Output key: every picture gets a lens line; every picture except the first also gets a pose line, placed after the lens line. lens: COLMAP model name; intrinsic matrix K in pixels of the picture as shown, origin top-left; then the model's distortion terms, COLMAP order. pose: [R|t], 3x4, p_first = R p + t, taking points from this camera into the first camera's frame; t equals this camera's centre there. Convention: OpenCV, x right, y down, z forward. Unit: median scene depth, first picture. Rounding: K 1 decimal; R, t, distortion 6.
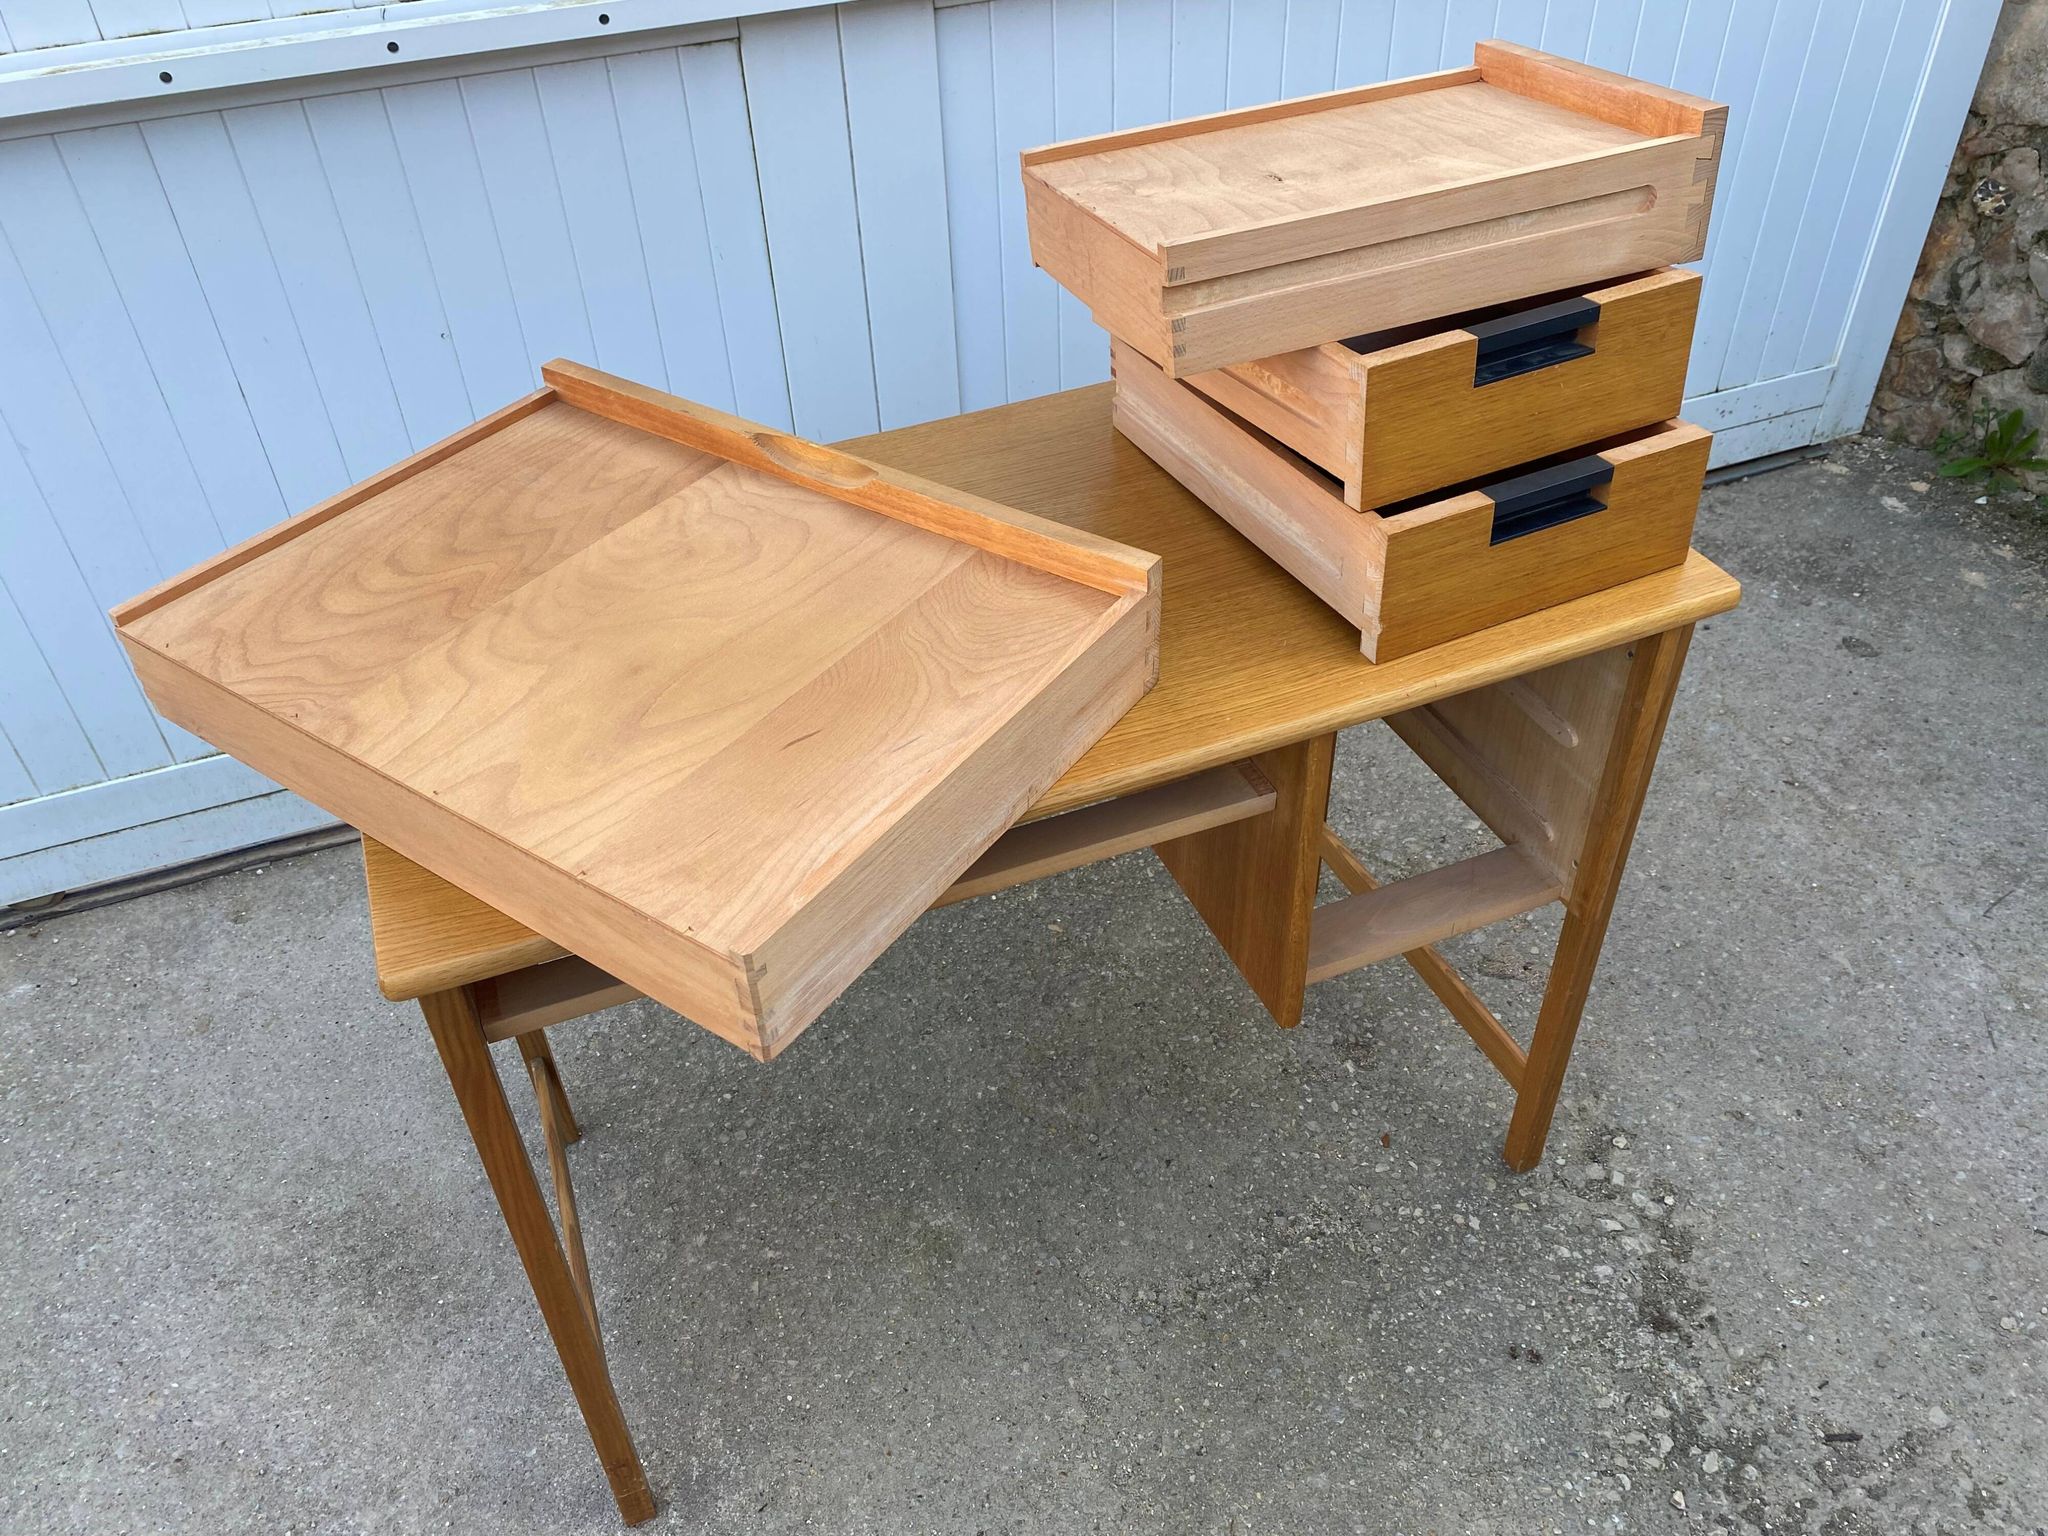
lens RADIAL K [[1566.3, 0, 1008.2], [0, 1566.3, 779.1], [0, 0, 1]] dist [0.015347, -0.011823]
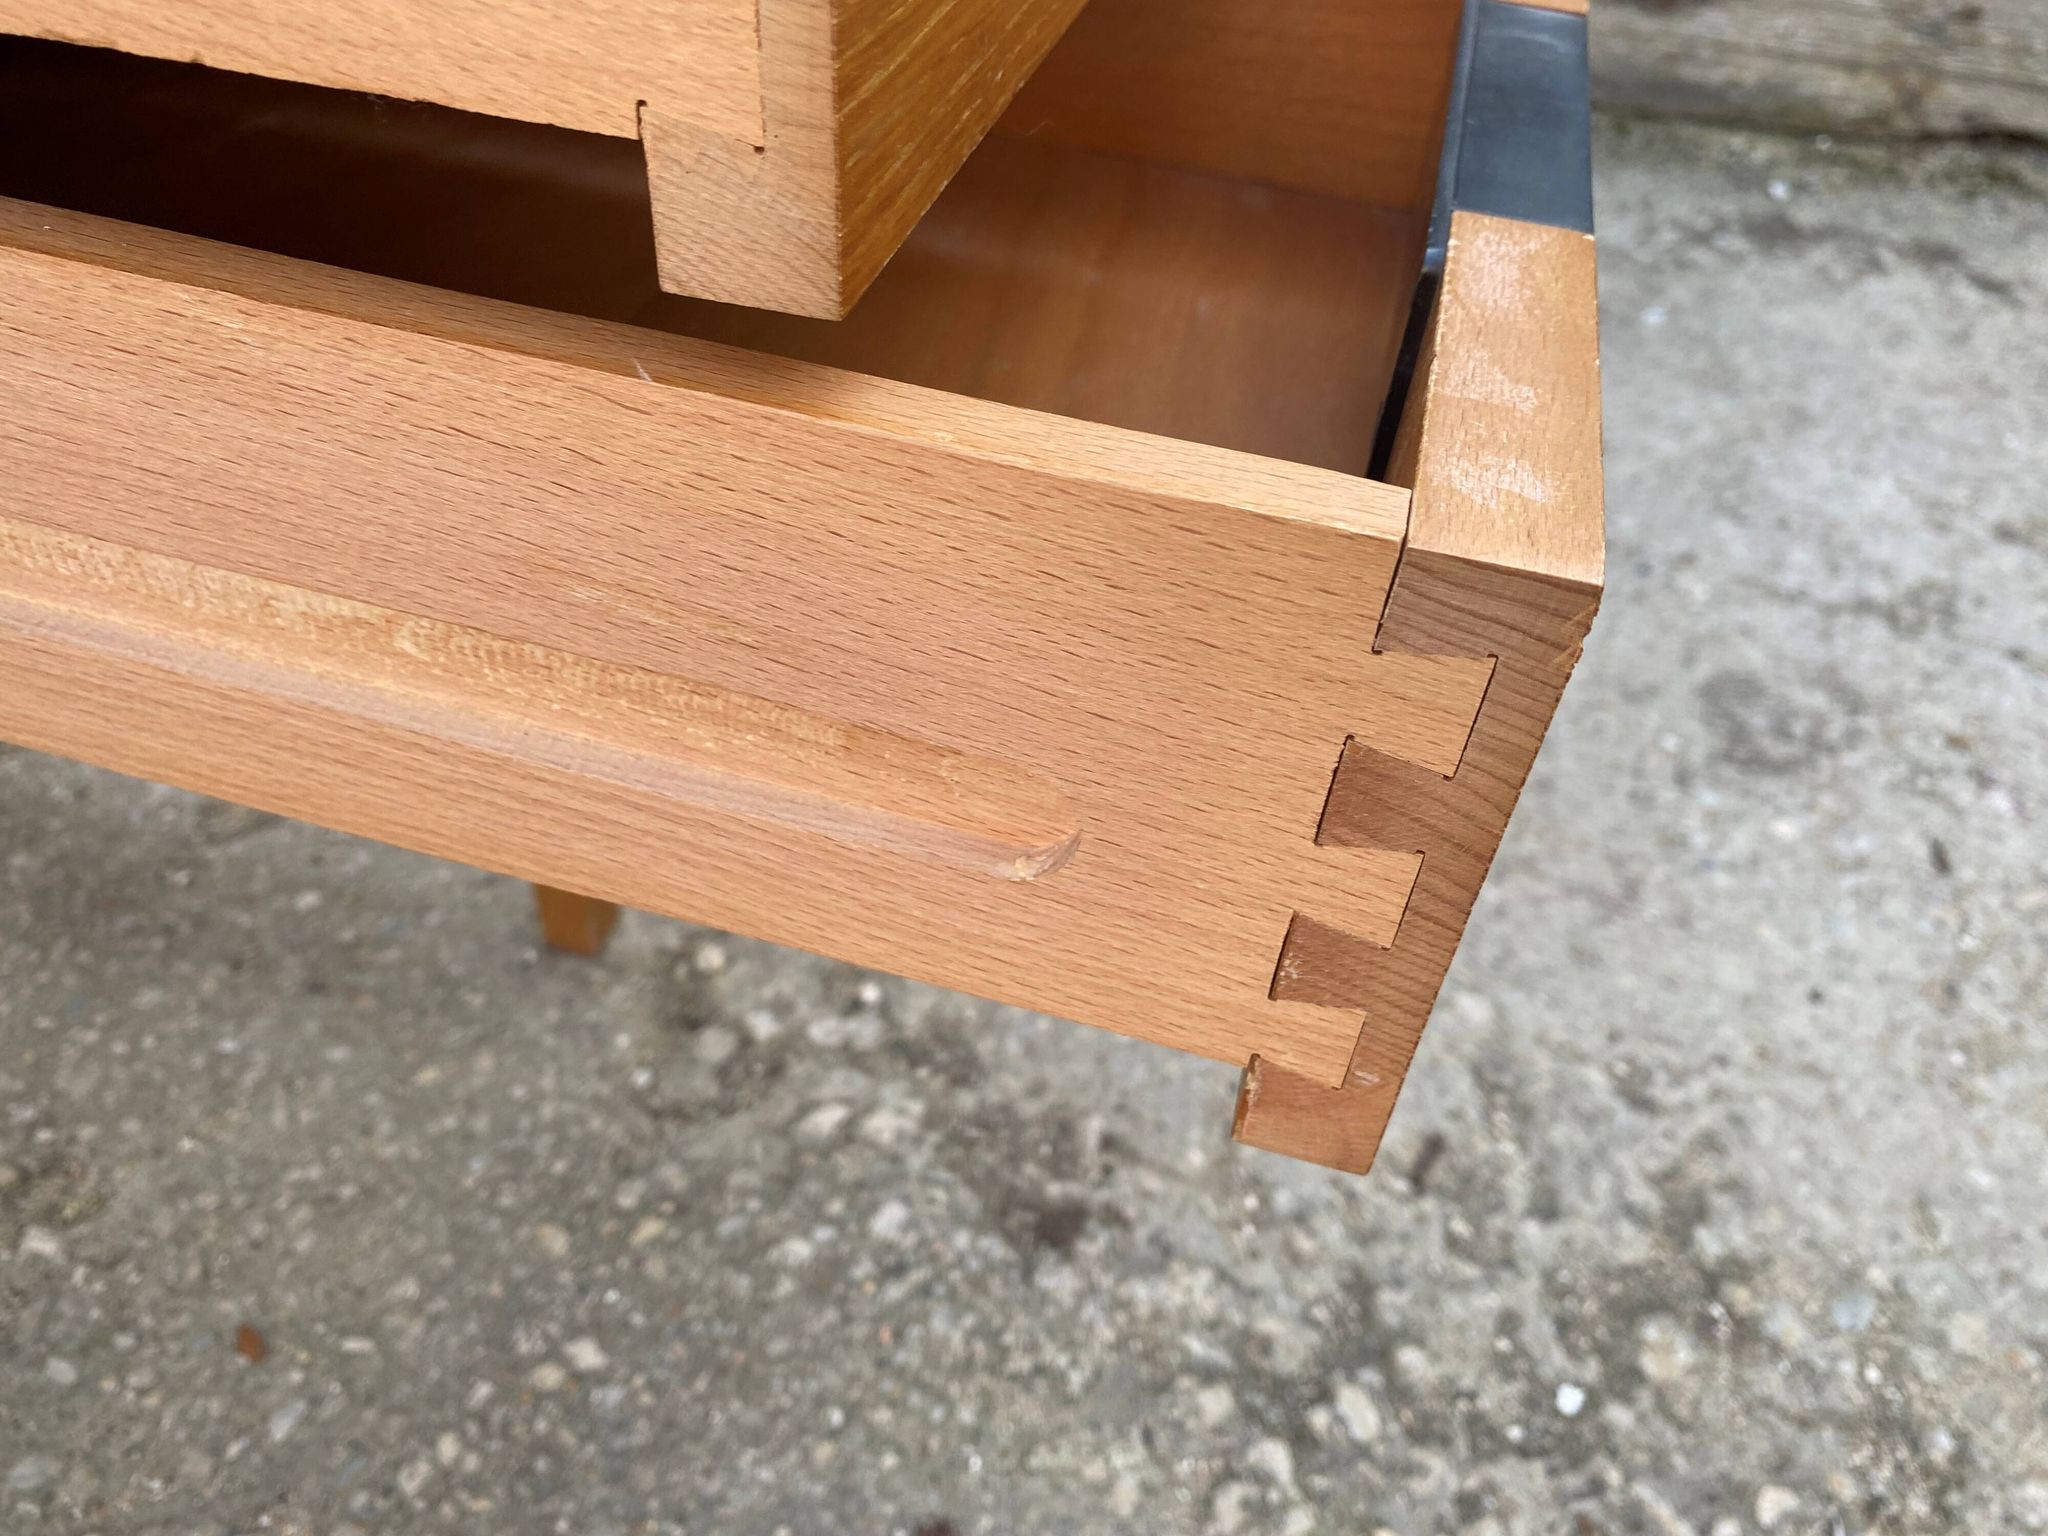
lens RADIAL K [[1566.3, 0, 1001.1], [0, 1566.3, 796.9], [0, 0, 1]] dist [0.015347, -0.011823]
pose [[0.564169, -0.514285, 0.645929, 0.180529], [0.476079, 0.841797, 0.254416, 0.123986], [-0.674583, 0.163980, 0.719756, 0.646562]]
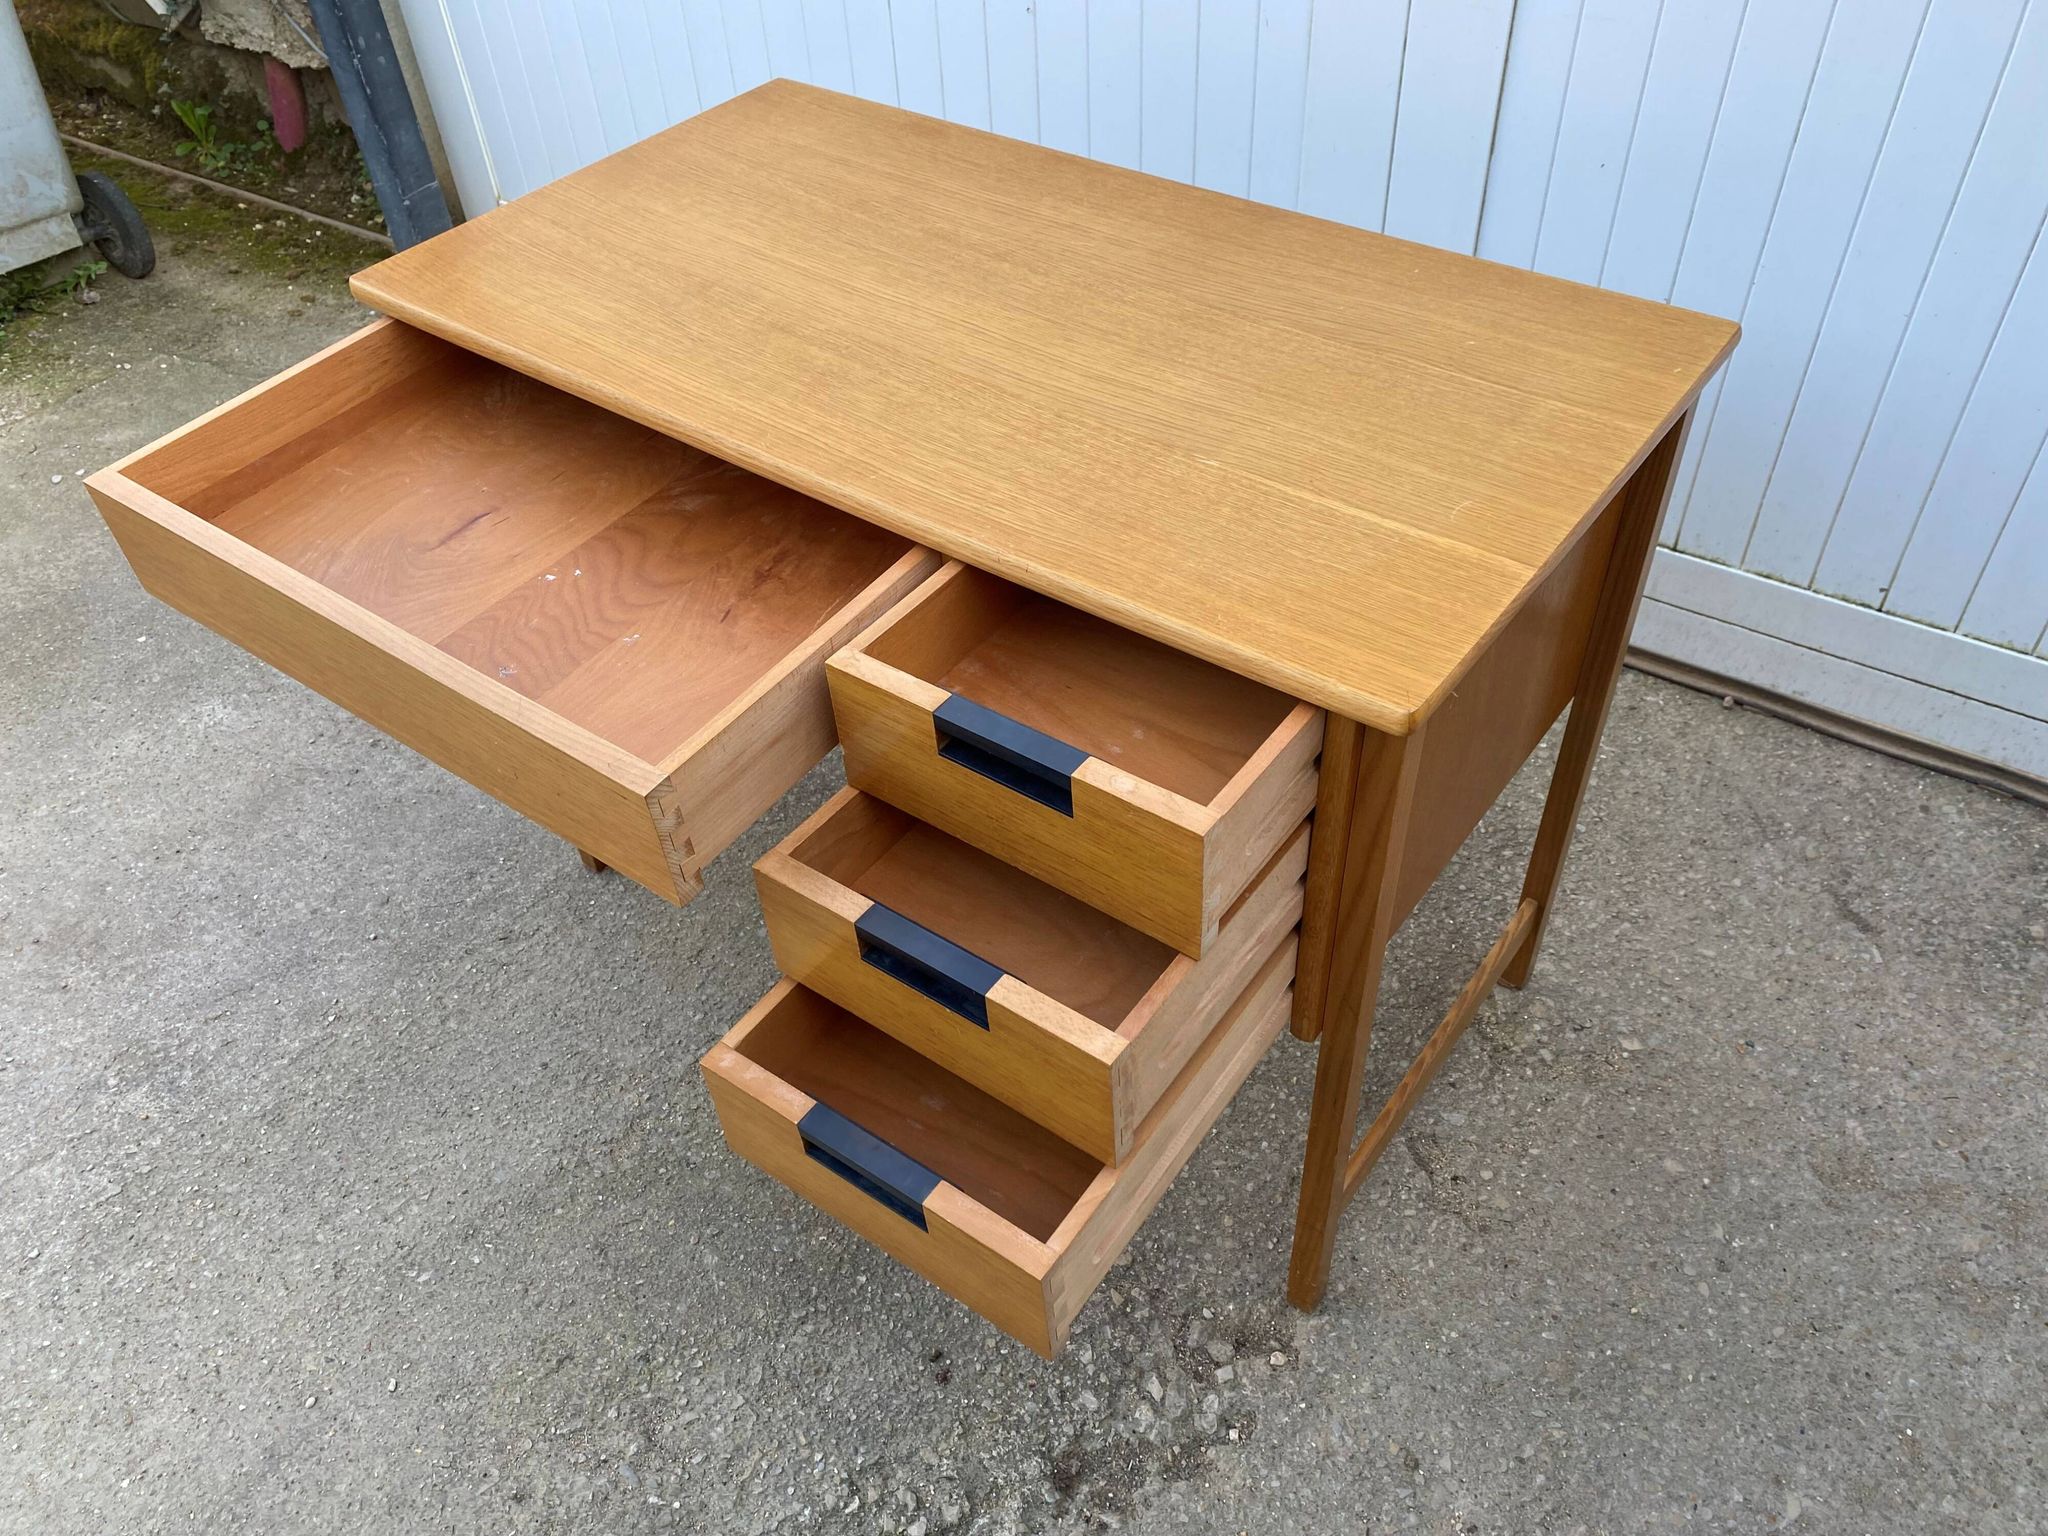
lens RADIAL K [[1566.3, 0, 1023.7], [0, 1566.3, 780.9], [0, 0, 1]] dist [0.015347, -0.011823]
pose [[0.567639, 0.581461, -0.582828, 0.648102], [-0.511468, 0.803812, 0.303788, -0.201662], [0.645125, 0.125656, 0.753674, 0.273669]]
